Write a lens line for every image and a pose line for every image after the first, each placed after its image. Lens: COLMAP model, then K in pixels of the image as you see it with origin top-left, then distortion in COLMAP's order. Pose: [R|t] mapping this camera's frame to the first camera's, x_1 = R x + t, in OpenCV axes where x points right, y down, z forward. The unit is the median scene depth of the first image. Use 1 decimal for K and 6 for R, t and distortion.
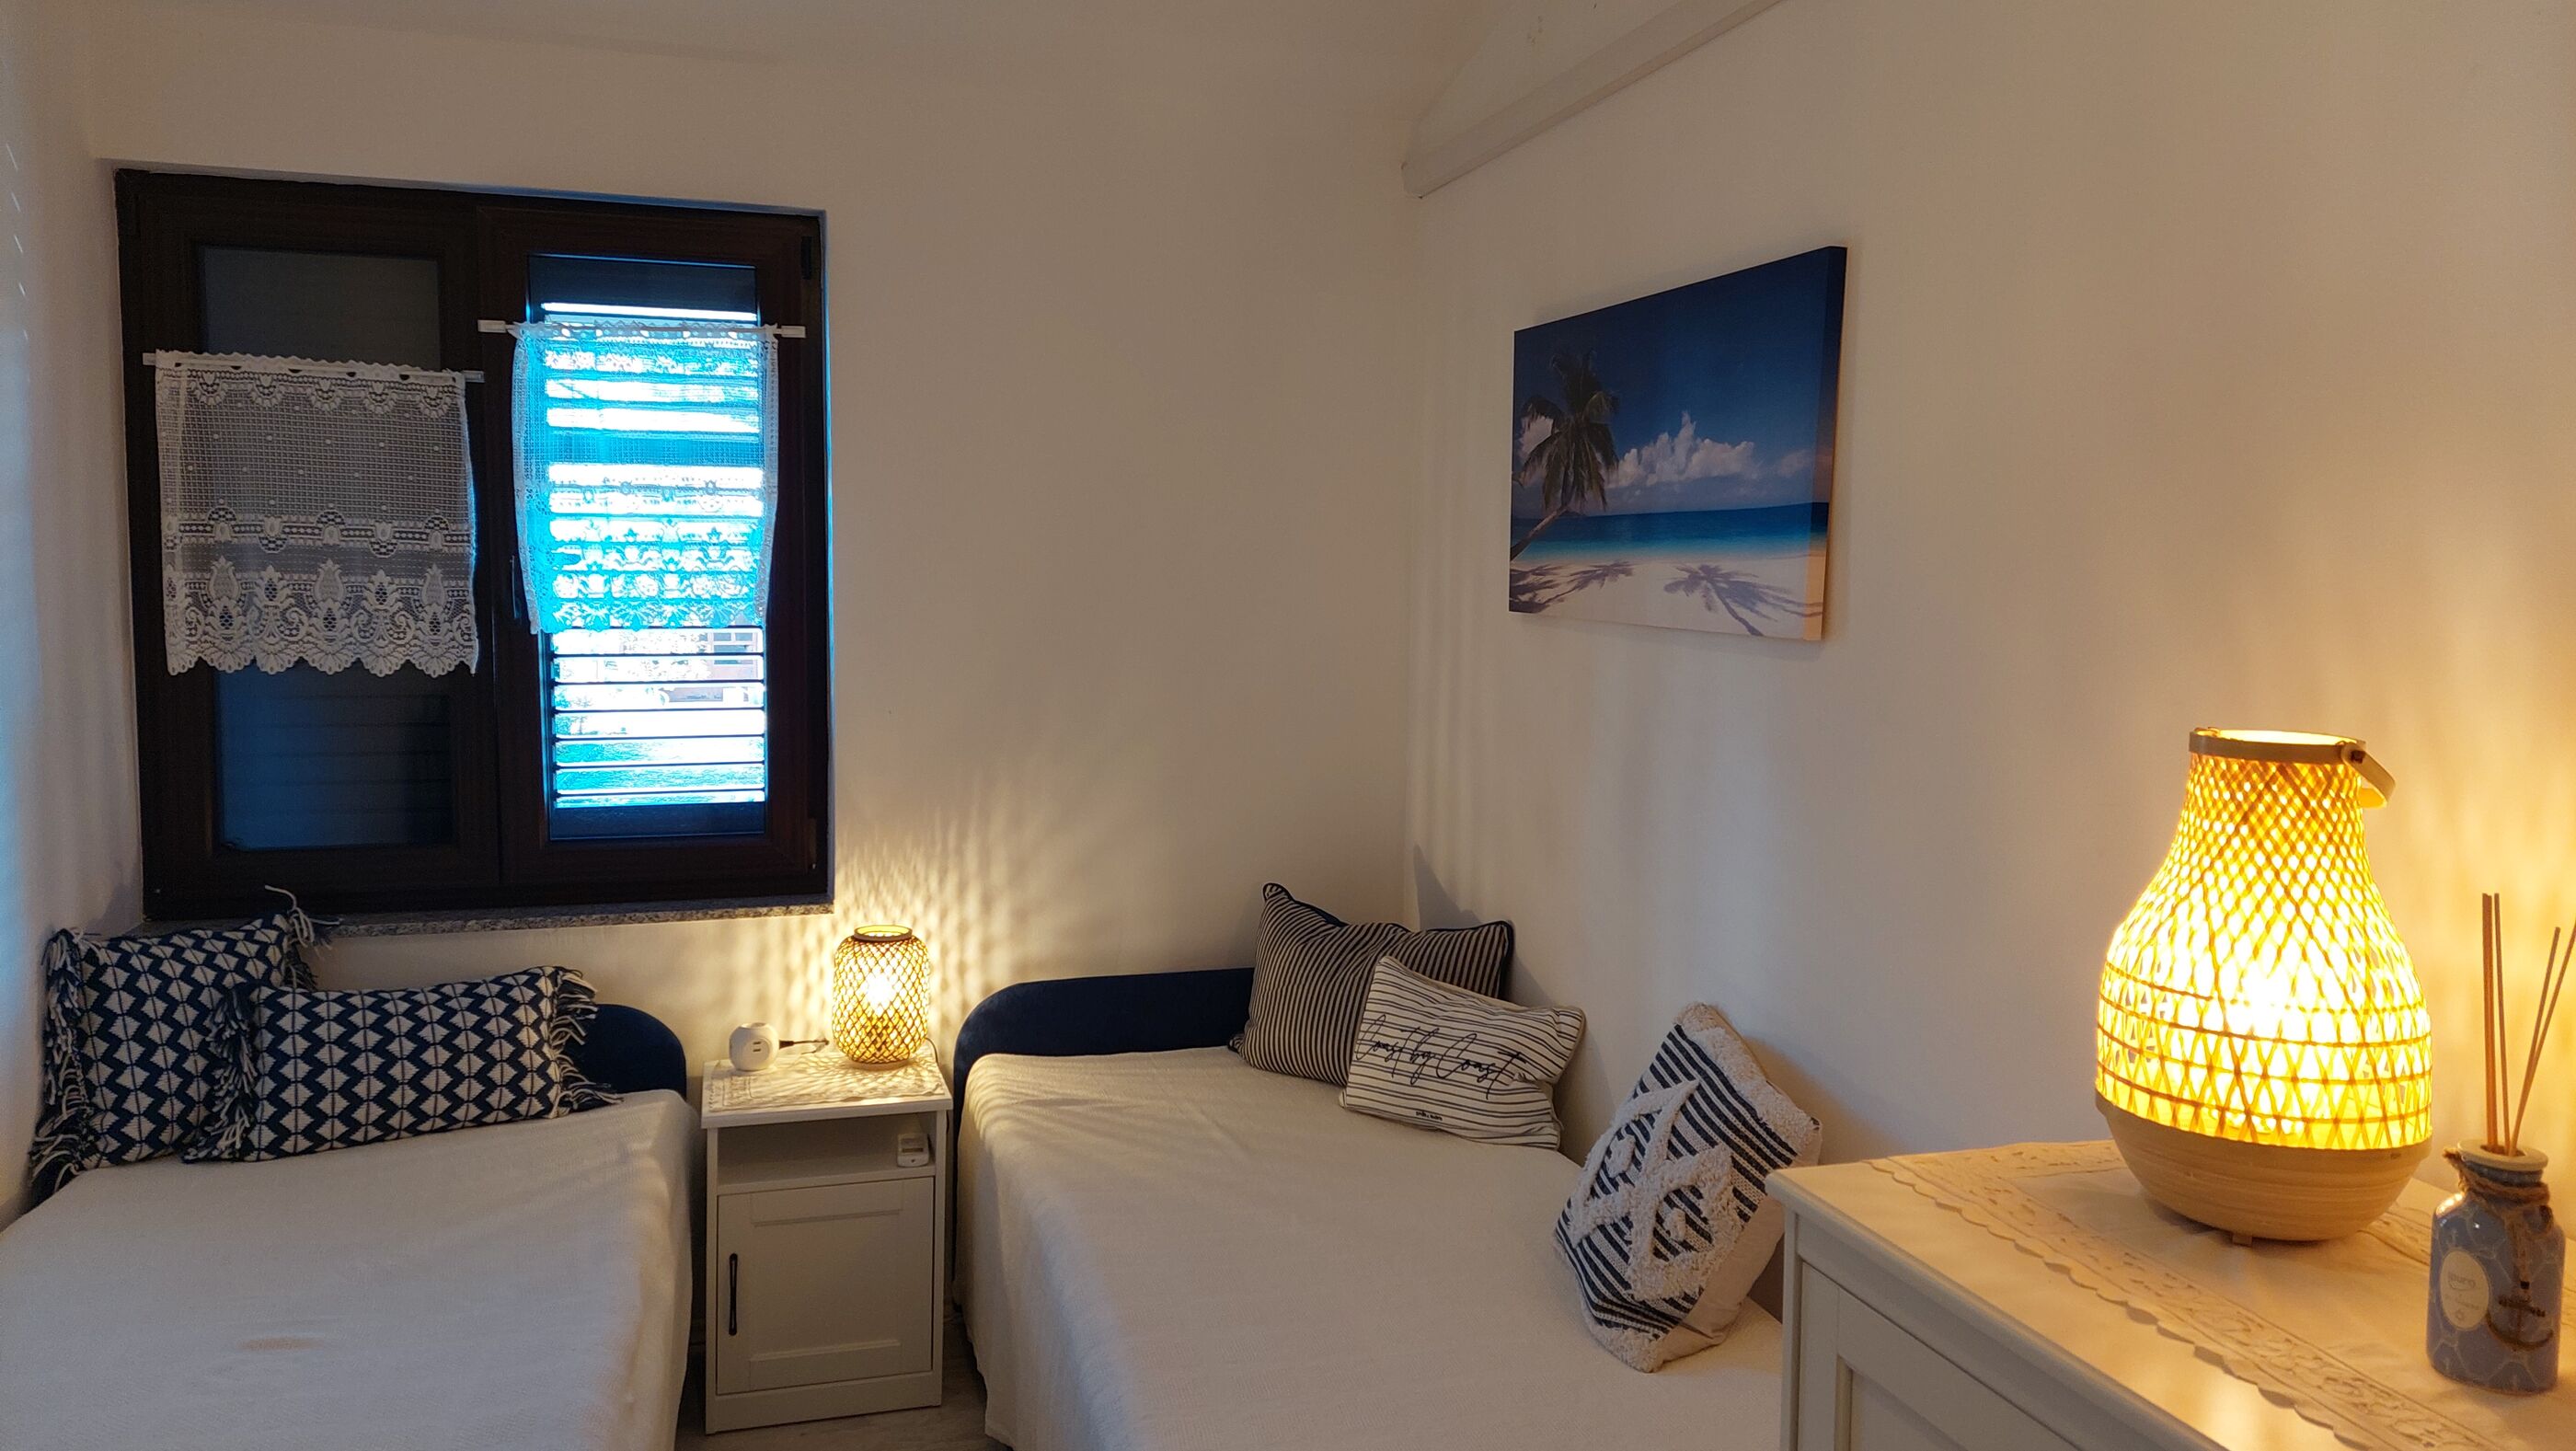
lens RADIAL K [[1880.4, 0, 1292.0], [0, 1880.4, 706.2], [0, 0, 1]] dist [0.102522, -0.130356]
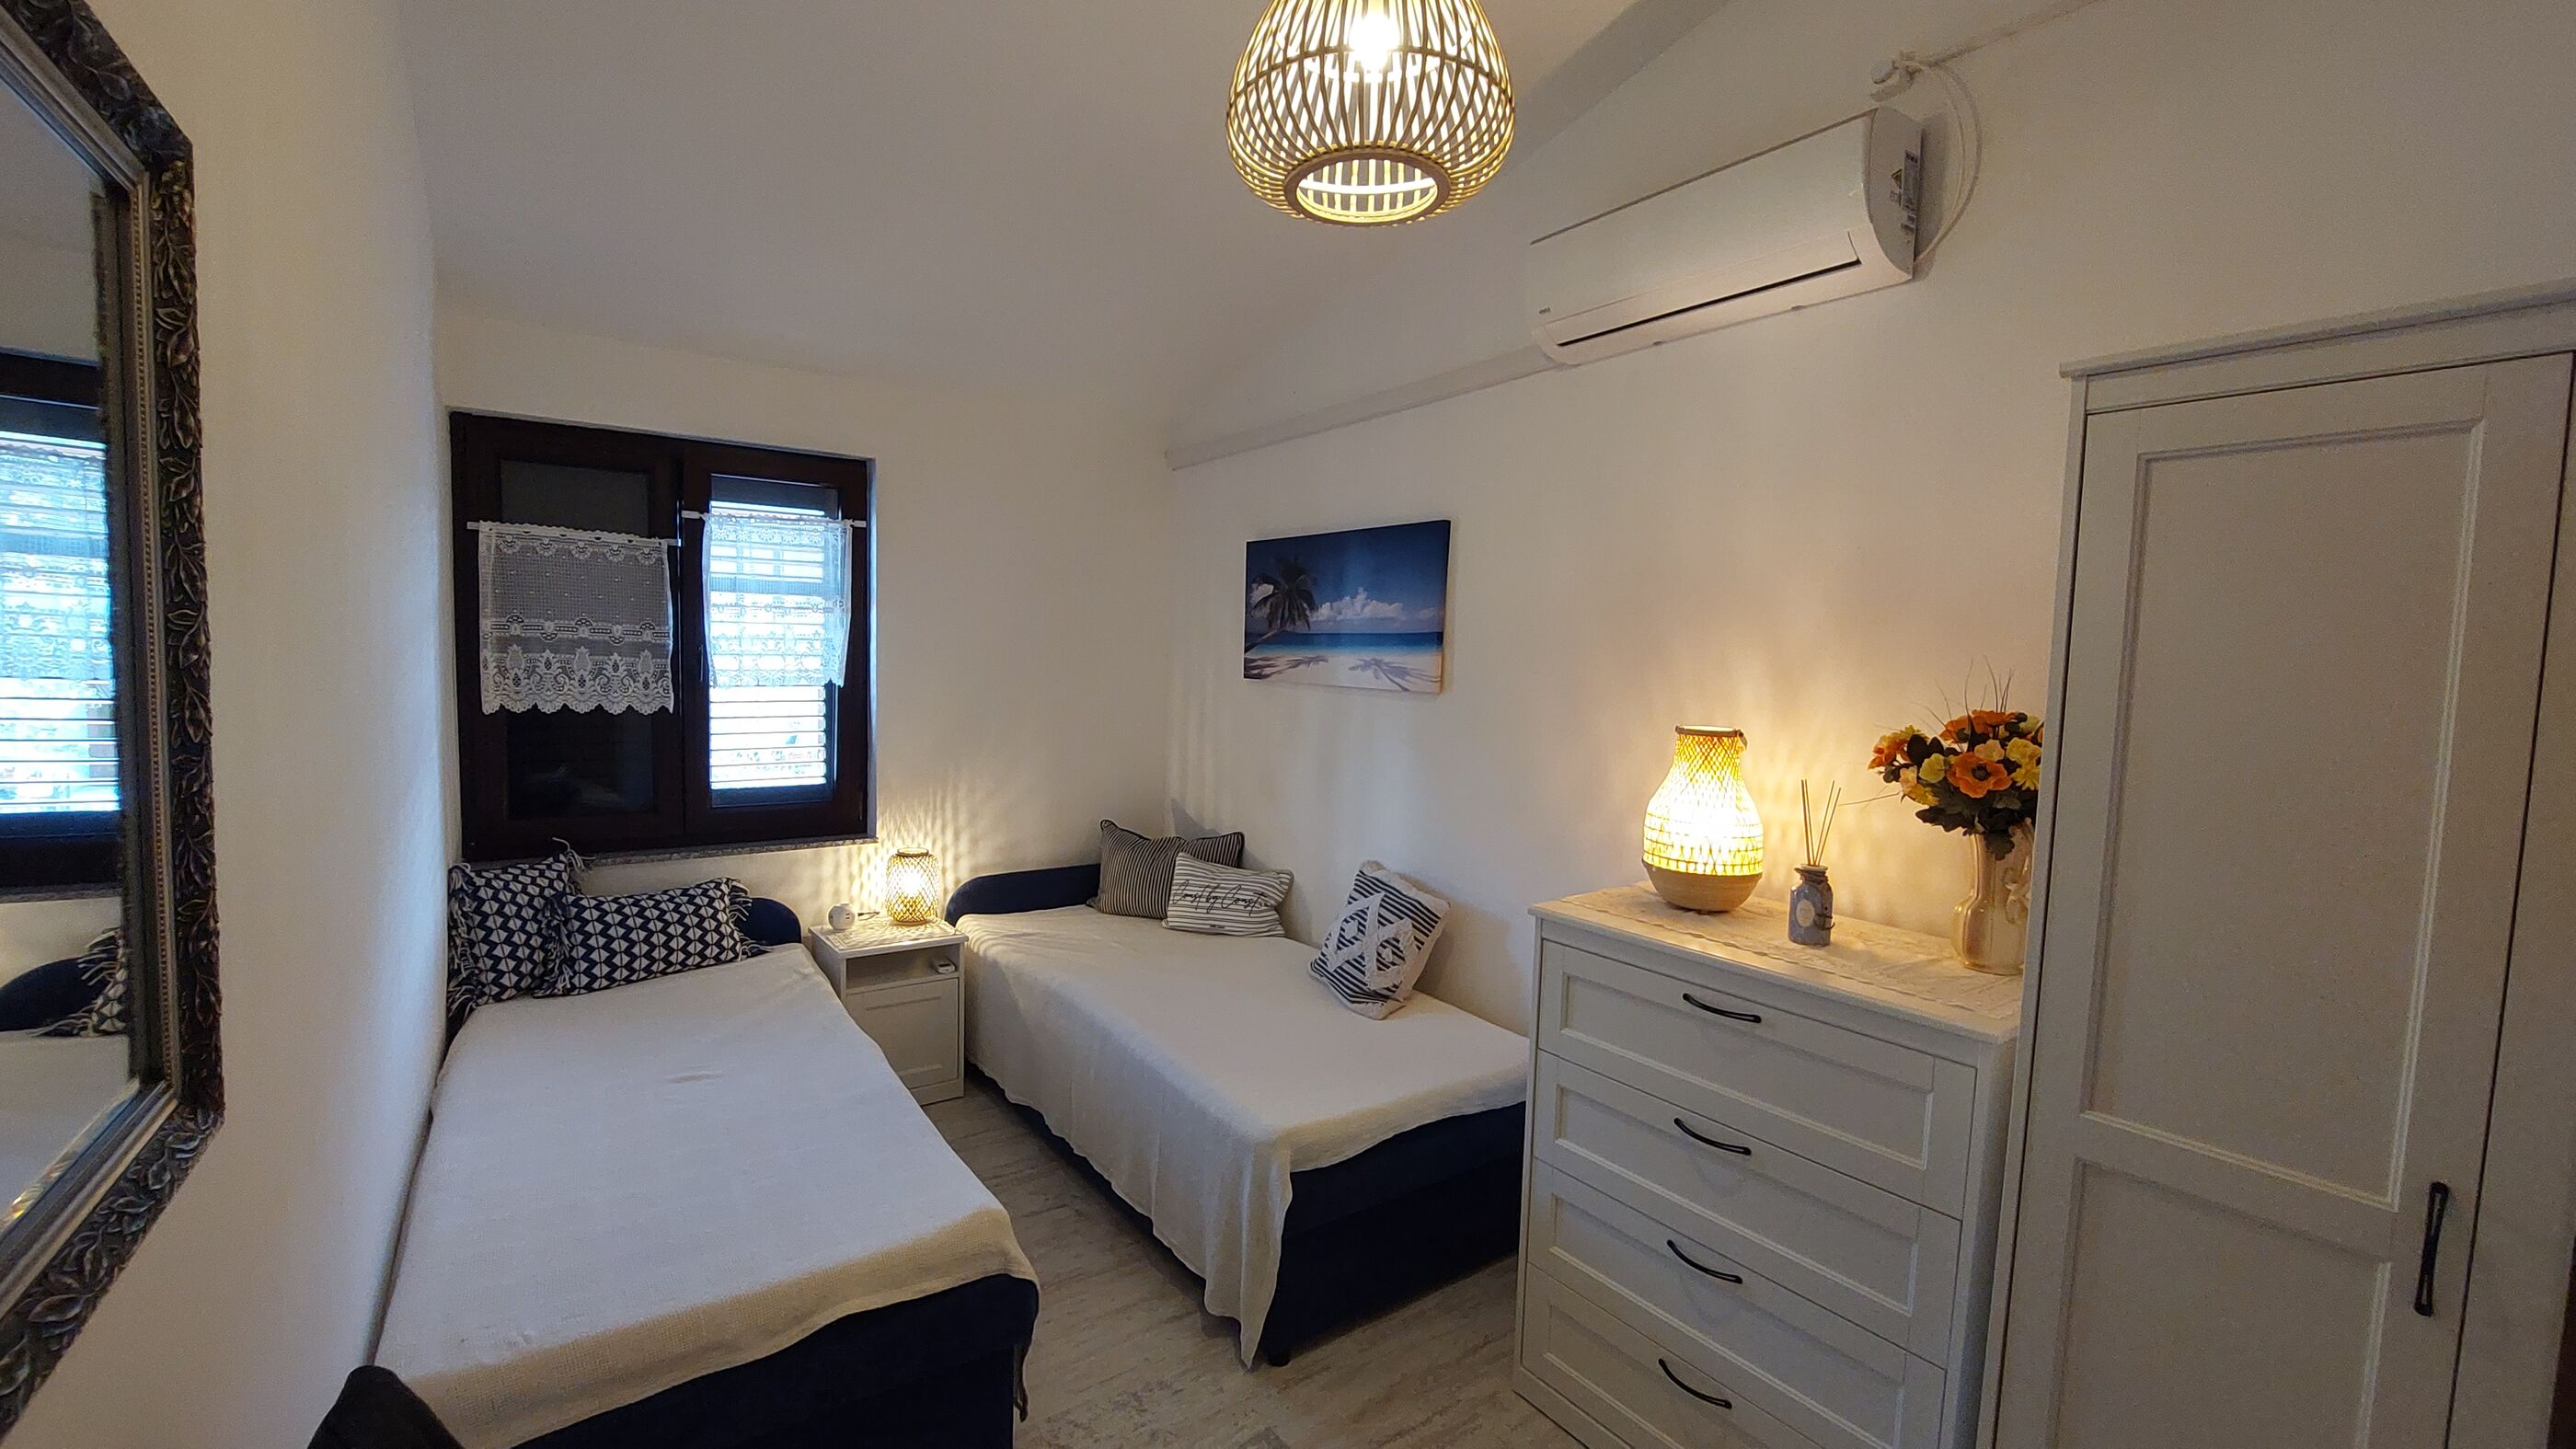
lens RADIAL K [[1049.5, 0, 1283.2], [0, 1049.5, 736.5], [0, 0, 1]] dist [-0.013128, -0.000005]
pose [[0.945871, -0.013303, 0.324269, -0.226179], [0.011281, 0.999903, 0.008114, 0.003645], [-0.324346, -0.004017, 0.945930, -0.089409]]
